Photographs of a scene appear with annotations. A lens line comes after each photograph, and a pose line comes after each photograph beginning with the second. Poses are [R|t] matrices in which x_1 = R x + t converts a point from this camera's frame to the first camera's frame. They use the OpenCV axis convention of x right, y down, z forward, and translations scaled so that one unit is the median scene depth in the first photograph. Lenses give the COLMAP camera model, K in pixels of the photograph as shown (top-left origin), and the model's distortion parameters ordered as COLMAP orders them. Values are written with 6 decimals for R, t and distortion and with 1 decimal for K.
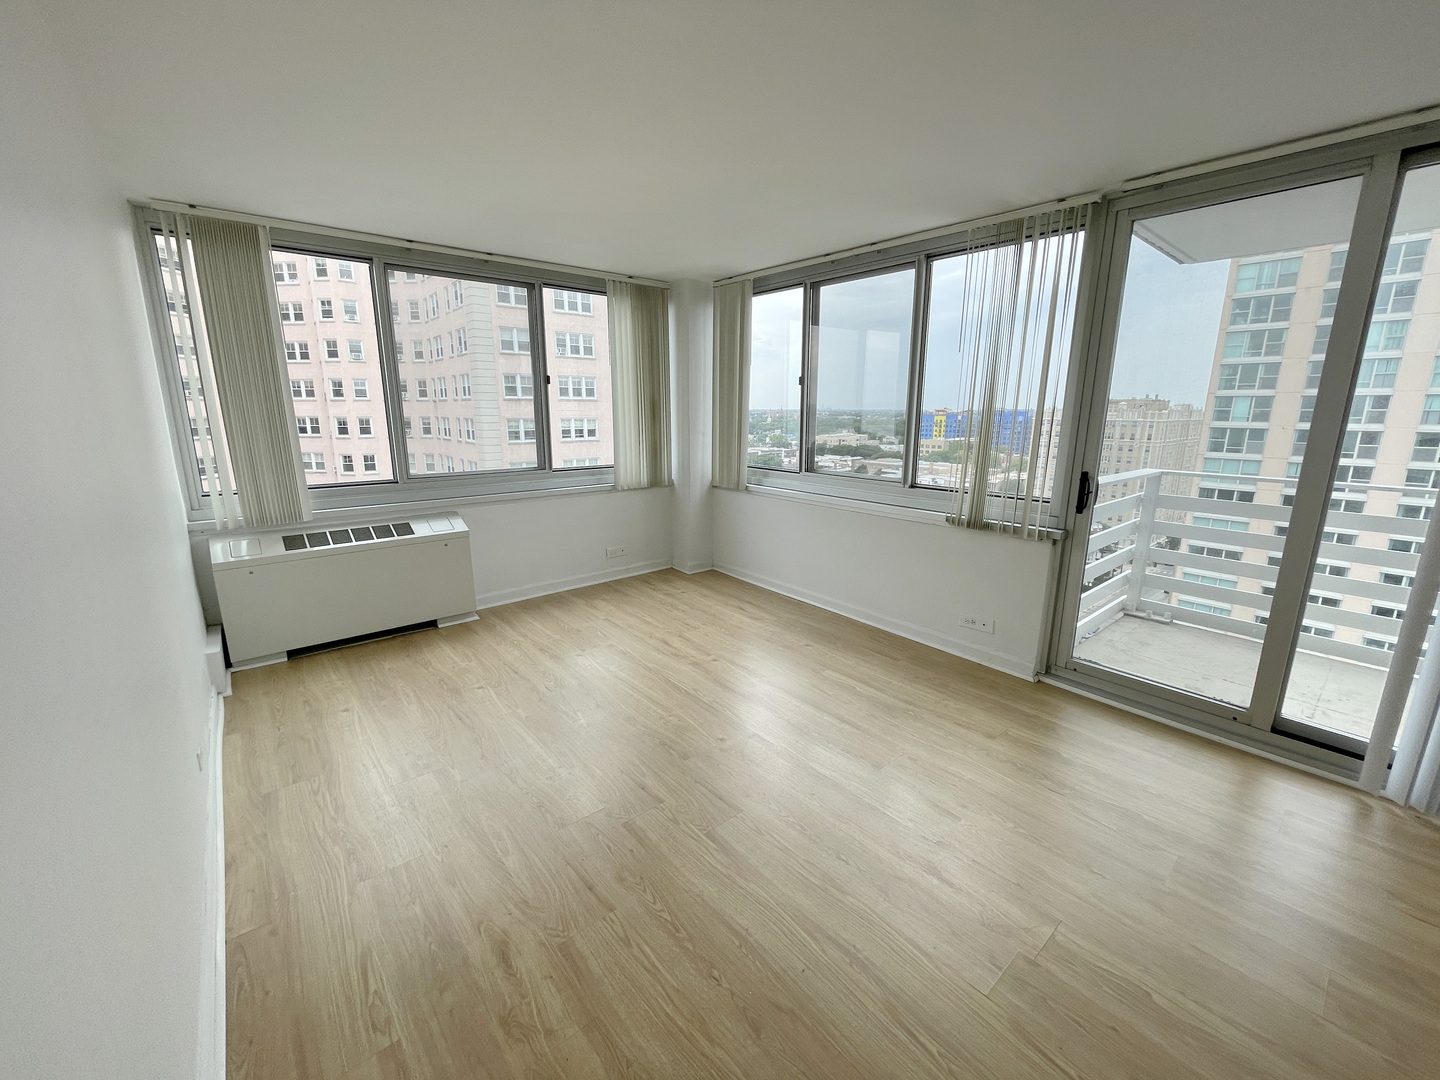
lens RADIAL K [[587.7, 0, 720.0], [0, 587.7, 540.0], [0, 0, 1]] dist [-0.002004, 0.000026]
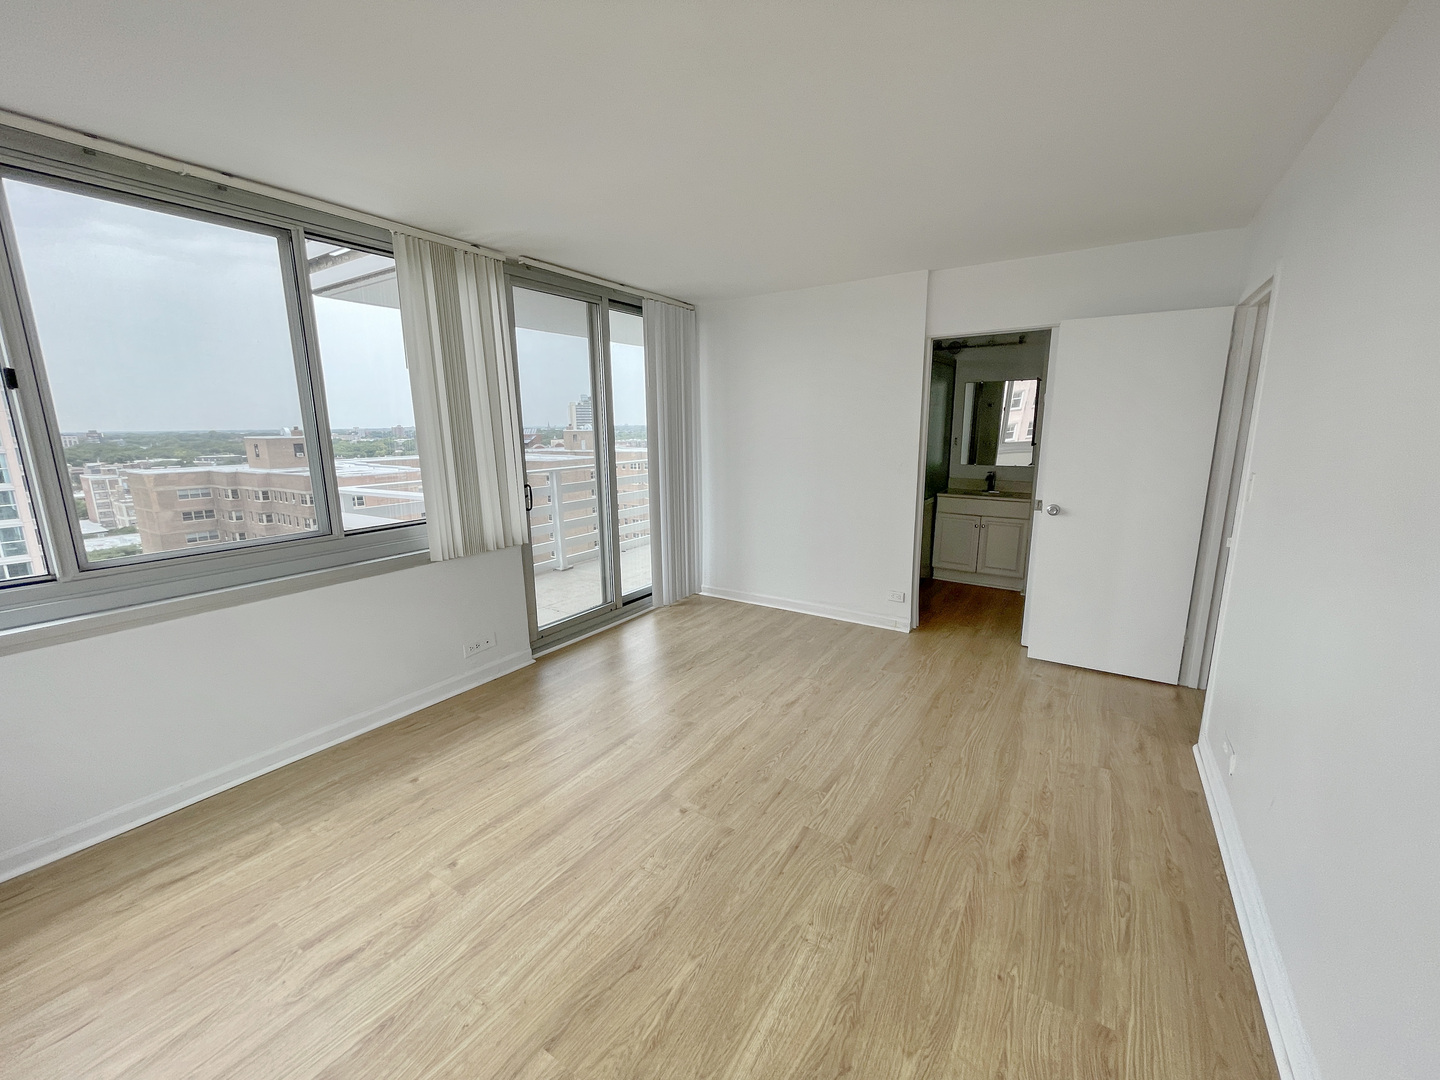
lens RADIAL K [[587.7, 0, 720.0], [0, 587.7, 540.0], [0, 0, 1]] dist [-0.002004, 0.000026]
pose [[-0.304212, -0.186692, 0.934131, -0.659885], [0.218081, 0.940917, 0.259069, -0.220666], [-0.927306, 0.282528, -0.245525, 0.924080]]
